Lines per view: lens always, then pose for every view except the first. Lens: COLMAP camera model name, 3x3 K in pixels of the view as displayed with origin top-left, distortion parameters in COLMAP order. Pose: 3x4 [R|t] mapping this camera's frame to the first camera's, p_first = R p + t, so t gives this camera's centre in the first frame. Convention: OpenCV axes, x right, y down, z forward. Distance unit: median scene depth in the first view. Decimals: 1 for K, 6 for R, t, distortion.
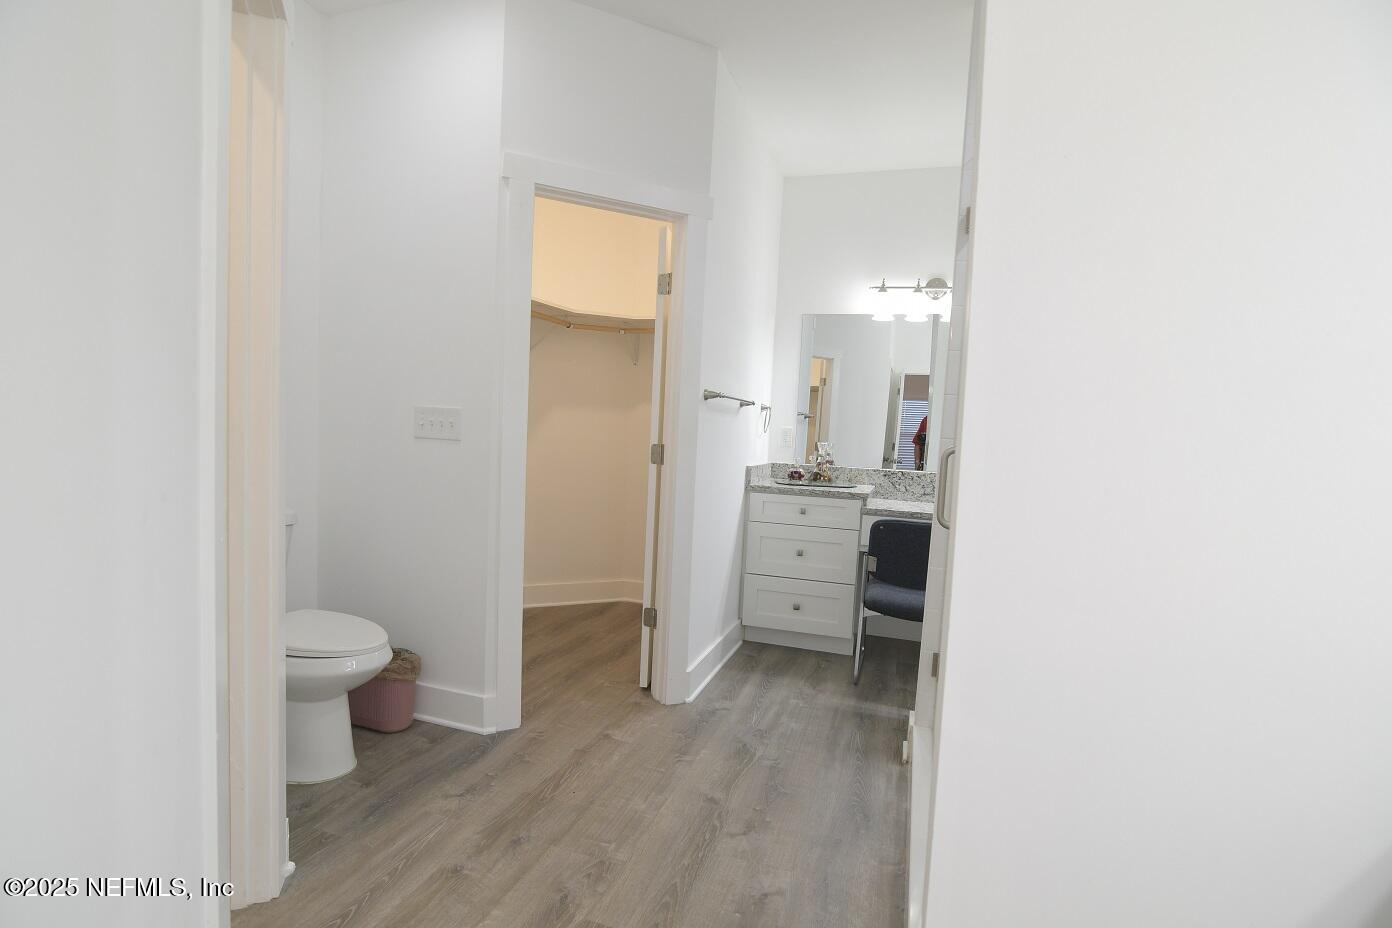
lens RADIAL K [[674.9, 0, 694.1], [0, 674.9, 478.7], [0, 0, 1]] dist [-0.027857, 0.008148]
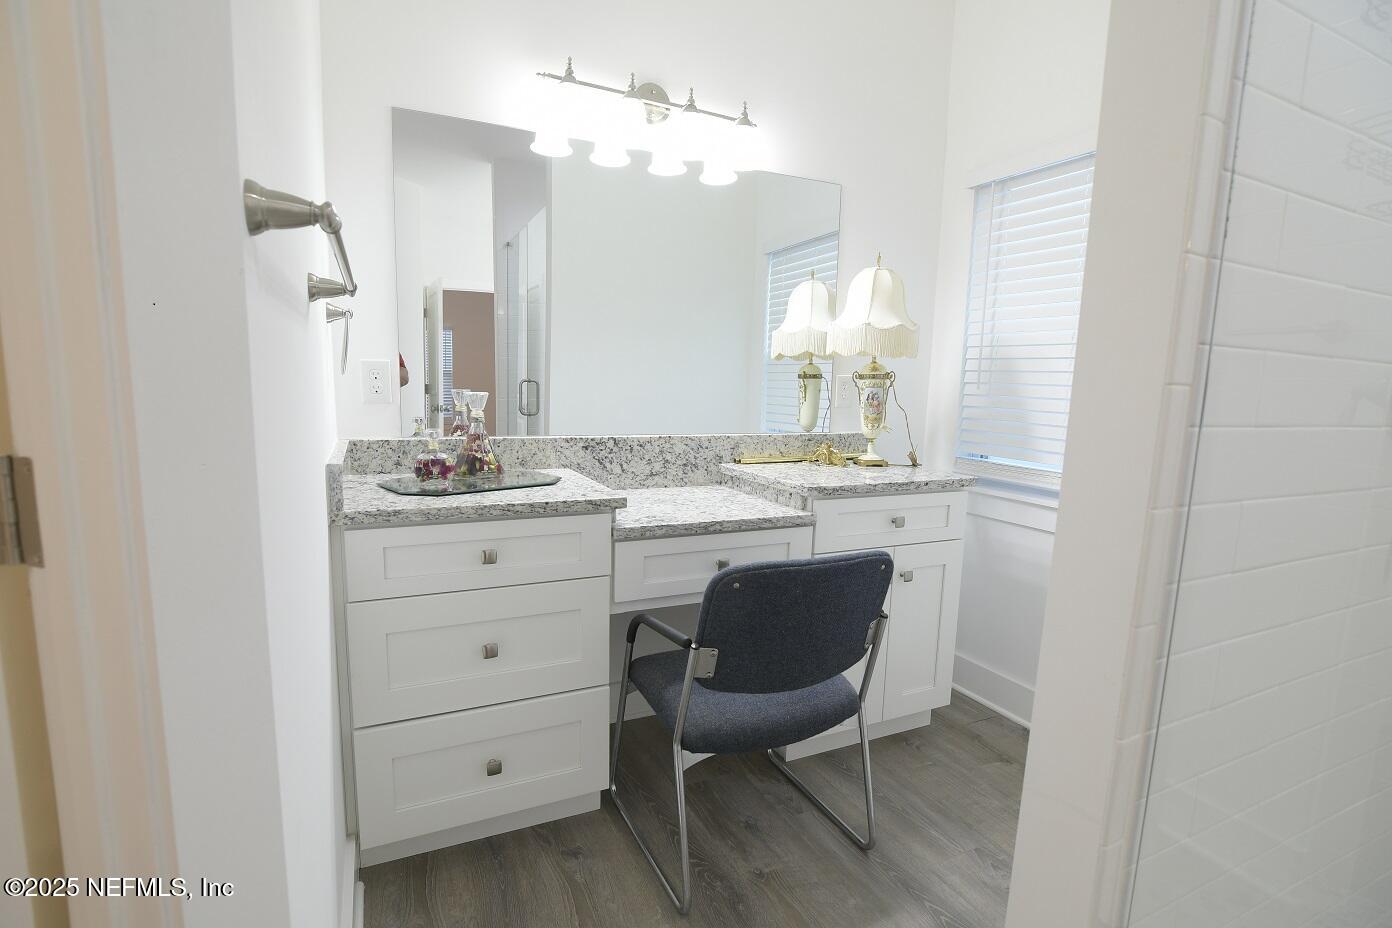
lens RADIAL K [[674.9, 0, 685.5], [0, 674.9, 478.2], [0, 0, 1]] dist [-0.027857, 0.008148]
pose [[0.730736, -0.127432, 0.670660, -0.029235], [0.063121, 0.990827, 0.119491, -0.045716], [-0.679735, -0.044984, 0.732077, 0.617100]]
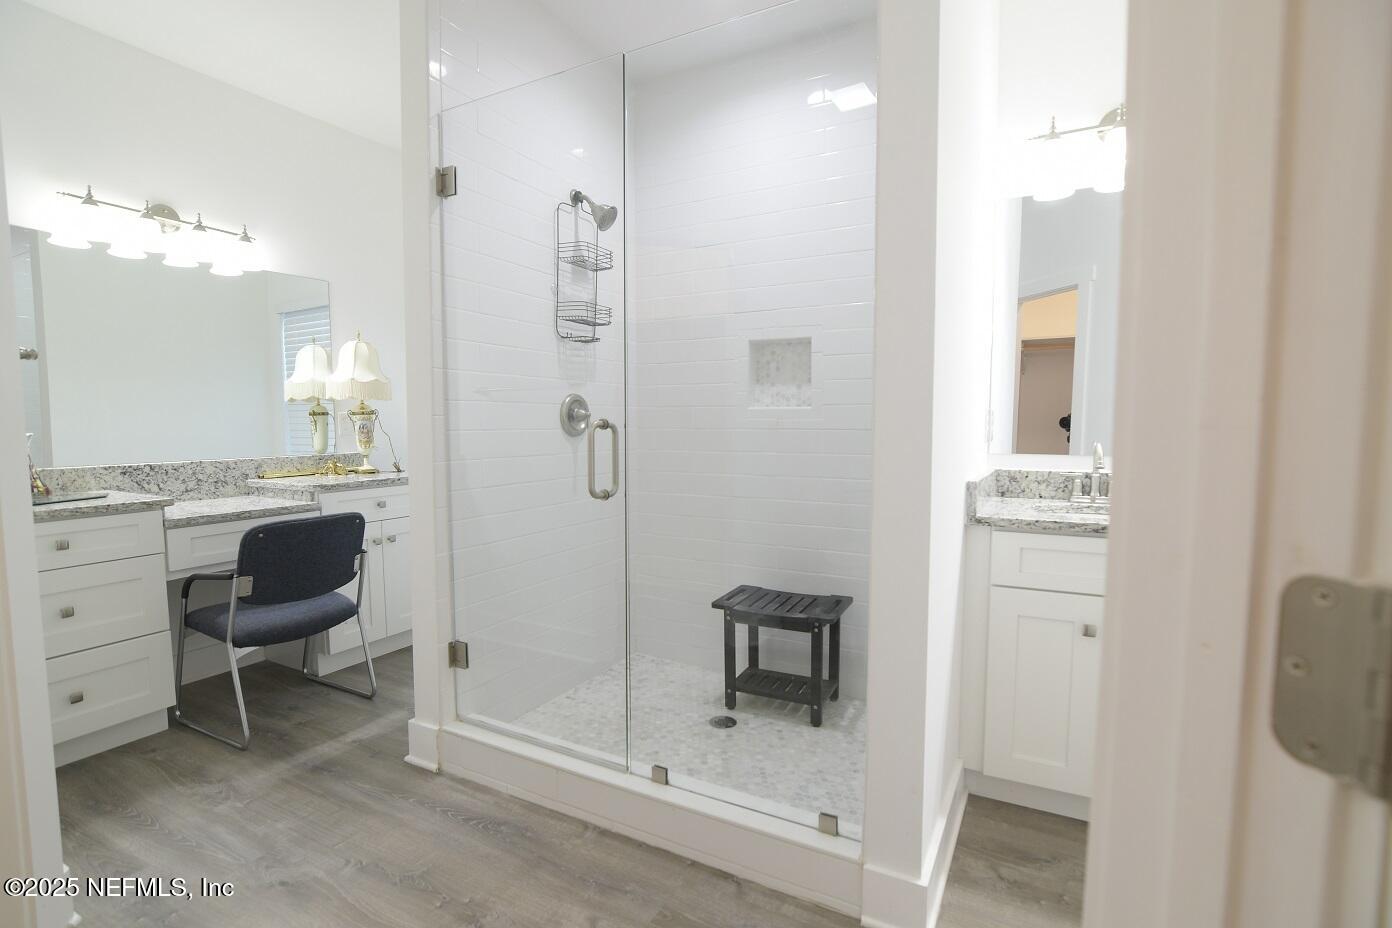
lens RADIAL K [[674.9, 0, 685.3], [0, 674.9, 477.5], [0, 0, 1]] dist [-0.027857, 0.008148]
pose [[0.188045, -0.133722, 0.973015, -0.320573], [0.086343, 0.989103, 0.119247, -0.037036], [-0.978358, 0.061589, 0.197542, 0.325088]]
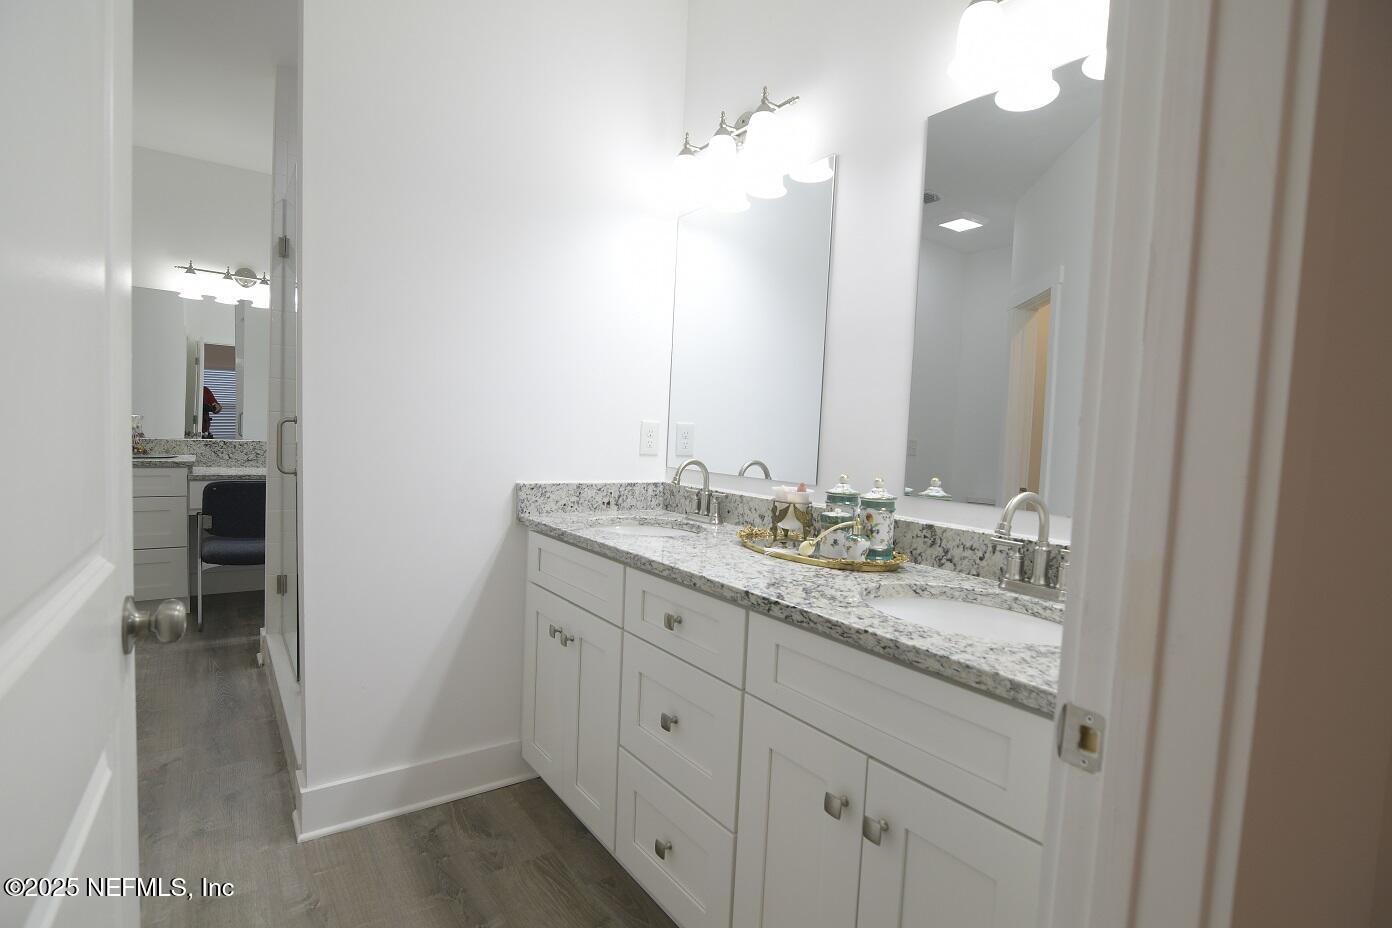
lens RADIAL K [[674.9, 0, 694.3], [0, 674.9, 473.9], [0, 0, 1]] dist [-0.027857, 0.008148]
pose [[0.583274, -0.077621, 0.808558, -0.143235], [0.046552, 0.996982, 0.062128, 0.012702], [-0.810940, 0.001402, 0.585127, -0.291370]]
